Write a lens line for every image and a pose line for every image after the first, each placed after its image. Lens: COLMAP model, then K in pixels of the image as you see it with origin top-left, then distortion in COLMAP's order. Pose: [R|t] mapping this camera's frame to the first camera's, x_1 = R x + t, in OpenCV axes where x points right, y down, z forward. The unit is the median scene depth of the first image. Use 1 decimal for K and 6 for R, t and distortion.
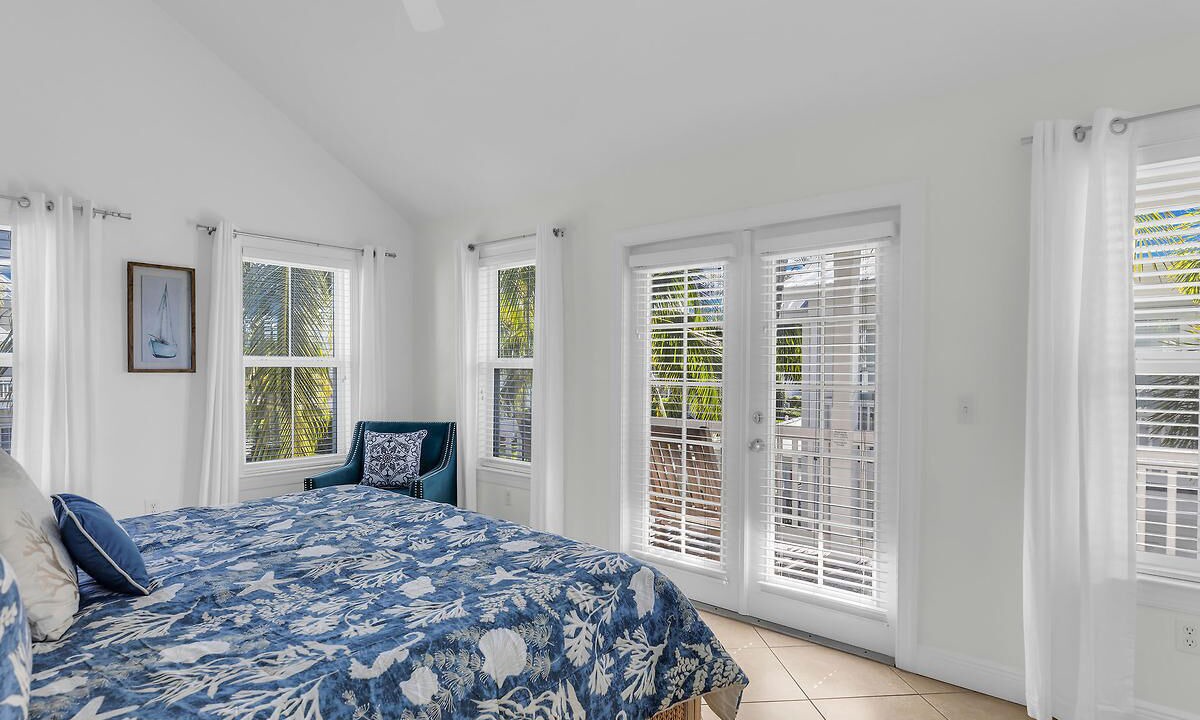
lens RADIAL K [[666.7, 0, 606.3], [0, 666.7, 378.0], [0, 0, 1]] dist [0.001789, 0.000846]
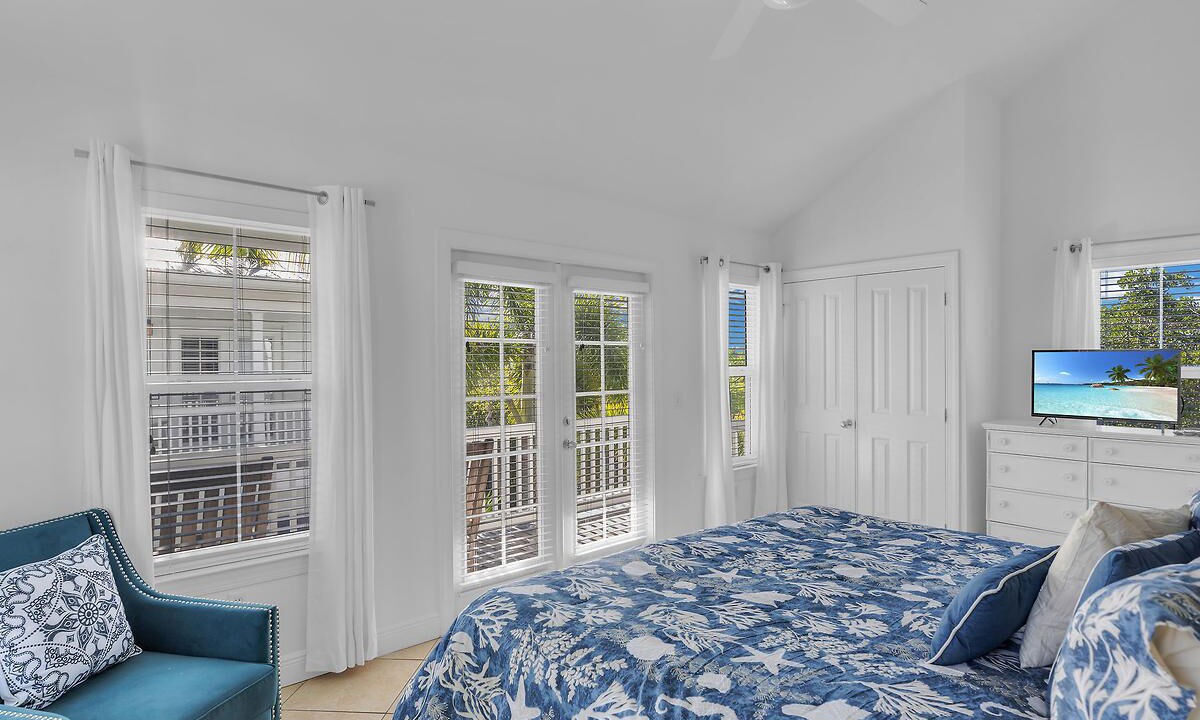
lens RADIAL K [[666.7, 0, 606.3], [0, 666.7, 378.0], [0, 0, 1]] dist [0.001789, 0.000846]
pose [[0.086672, -0.032273, 0.995714, -1.399165], [0.019204, 0.999344, 0.030719, -0.080328], [-0.996052, 0.016459, 0.087235, 1.191484]]
